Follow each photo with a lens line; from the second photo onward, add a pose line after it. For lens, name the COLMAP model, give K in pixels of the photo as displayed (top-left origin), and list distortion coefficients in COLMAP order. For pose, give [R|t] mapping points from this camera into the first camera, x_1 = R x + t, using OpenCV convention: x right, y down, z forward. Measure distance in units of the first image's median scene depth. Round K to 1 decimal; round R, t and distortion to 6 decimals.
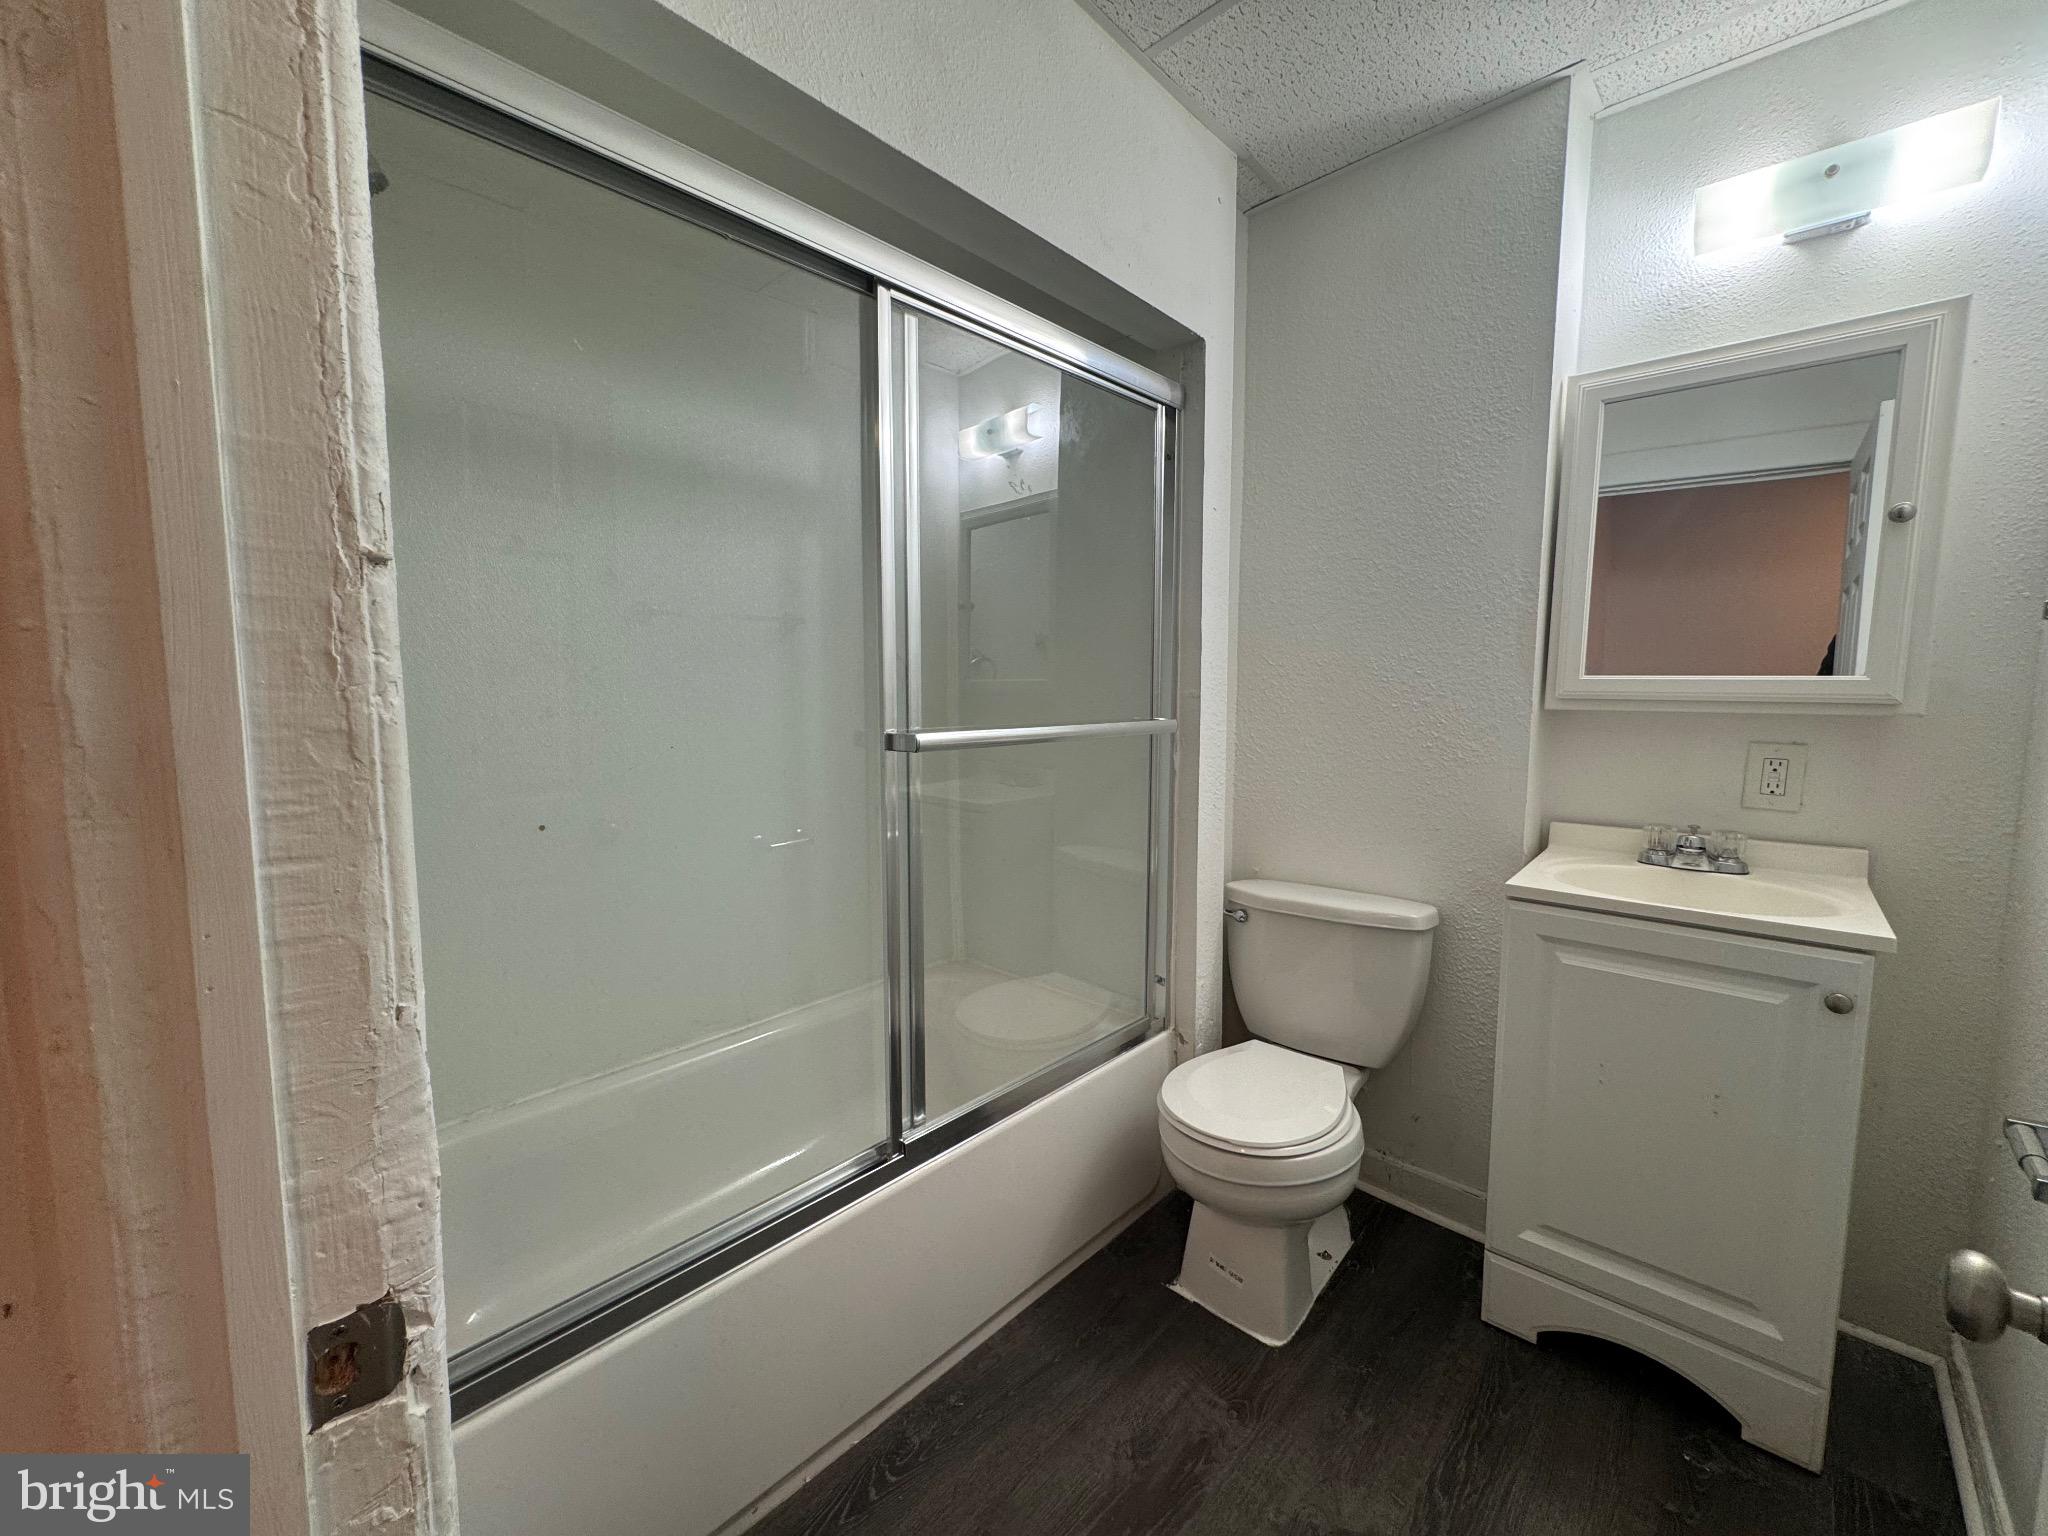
lens RADIAL K [[807.2, 0, 1028.2], [0, 807.2, 763.4], [0, 0, 1]] dist [-0.004072, 0.001111]
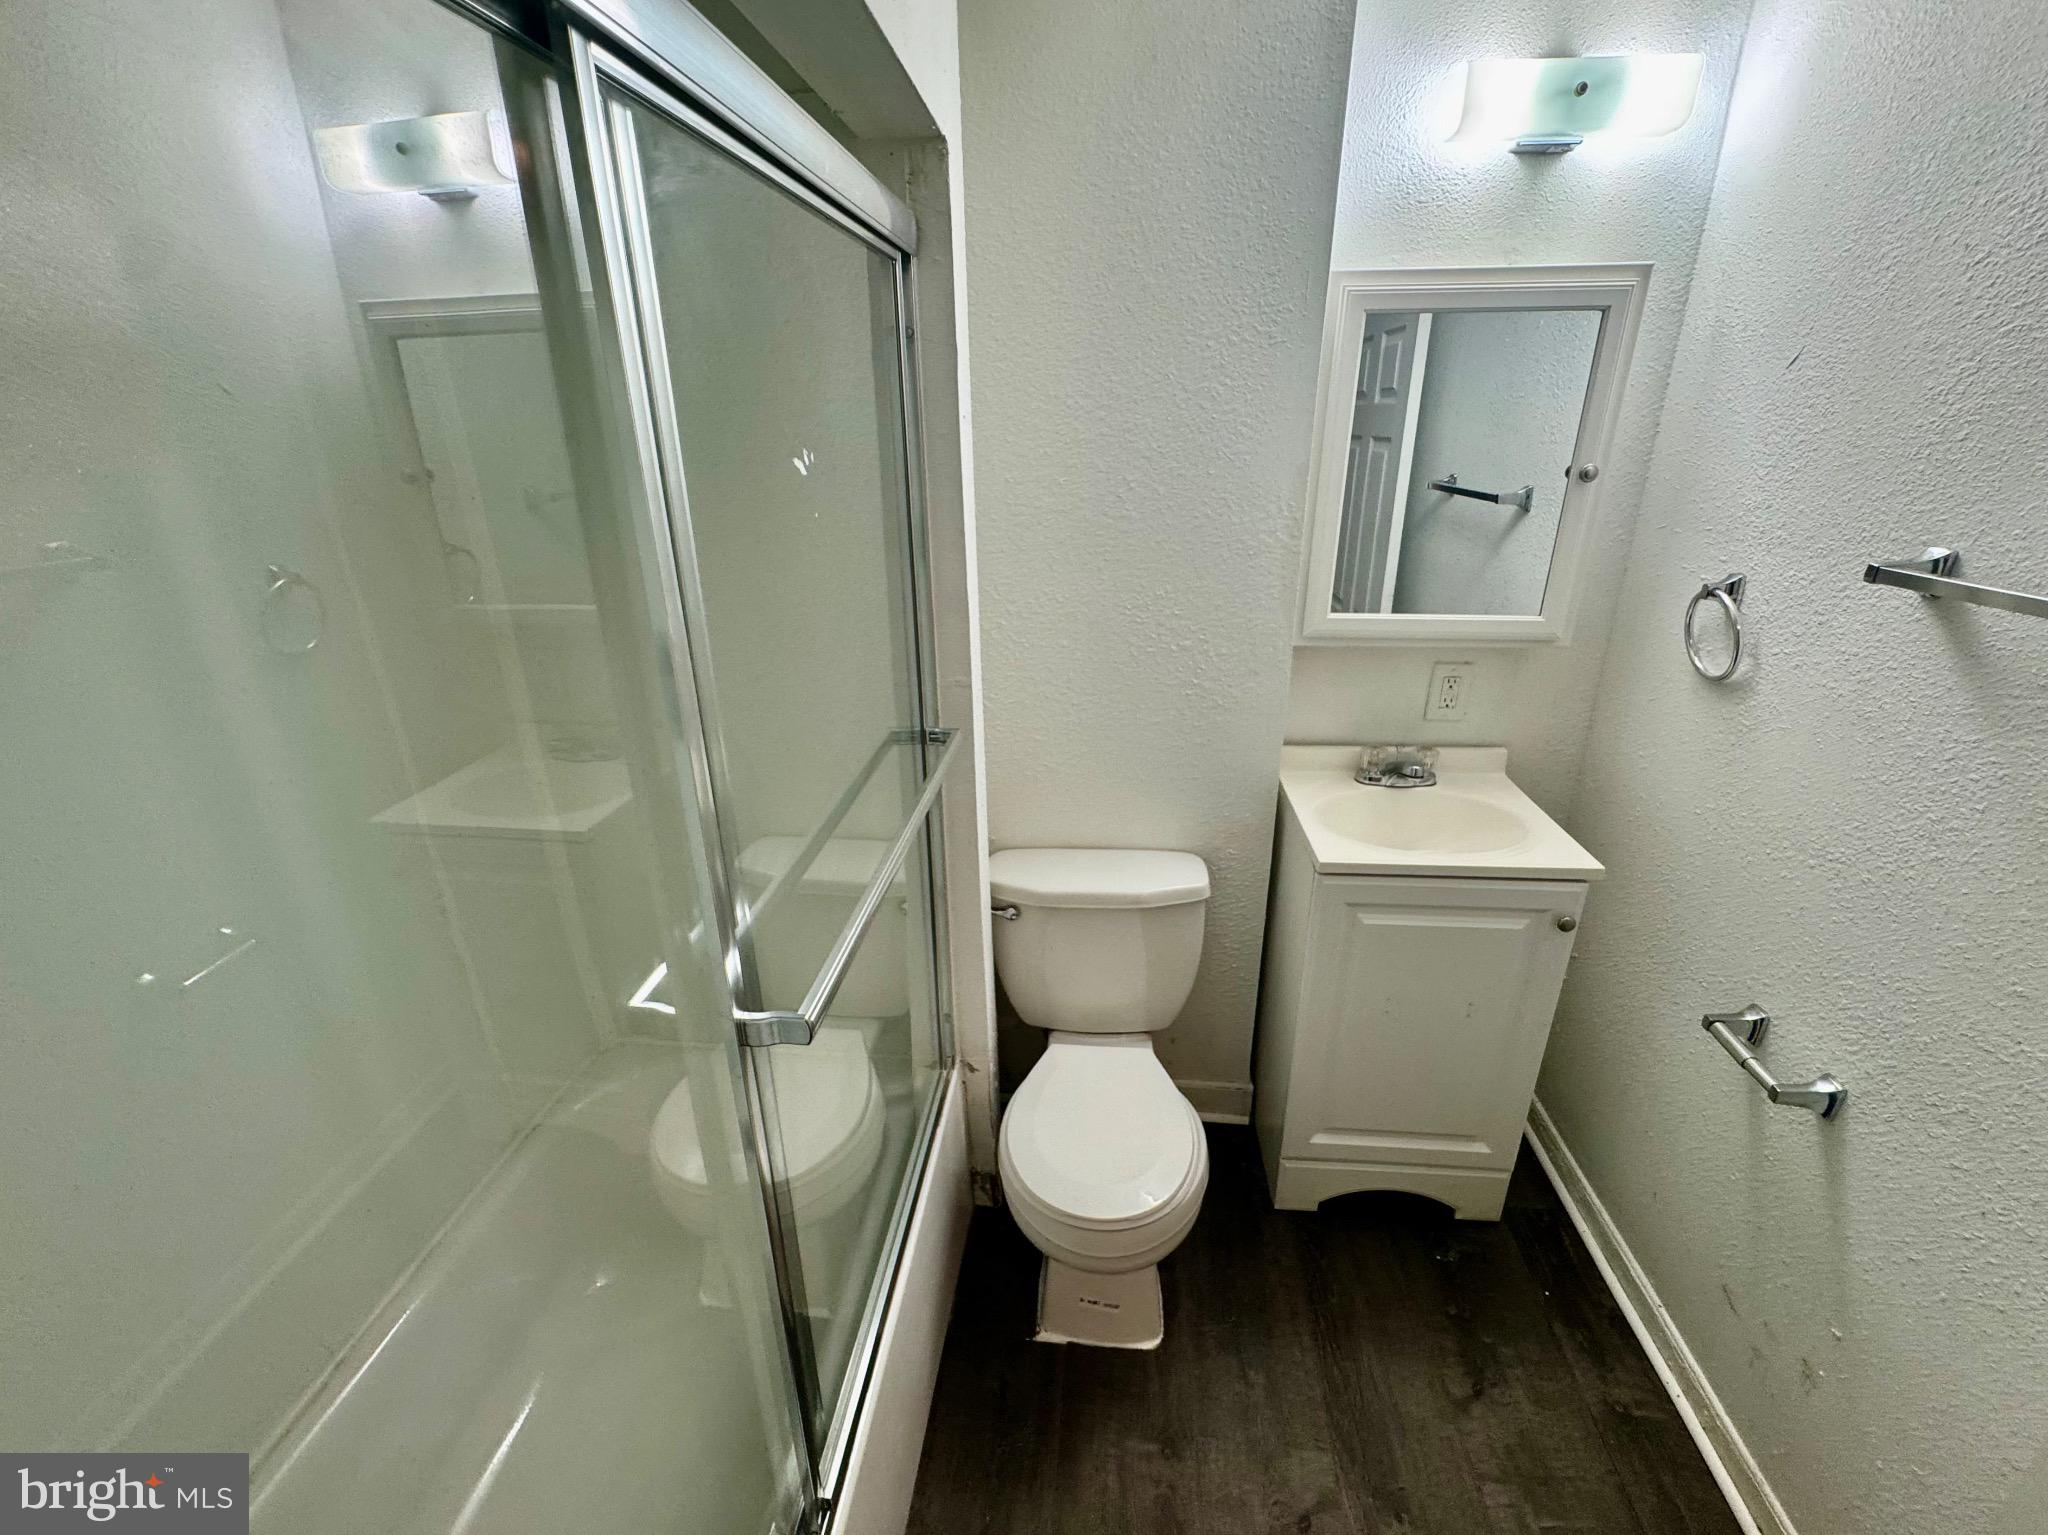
lens RADIAL K [[867.1, 0, 1024.0], [0, 867.1, 765.7], [0, 0, 1]] dist [-0.003157, 0.001265]
pose [[0.800165, -0.234098, 0.552208, -0.244036], [0.073511, 0.952021, 0.297072, -0.288652], [-0.595258, -0.197113, 0.778983, 0.386240]]
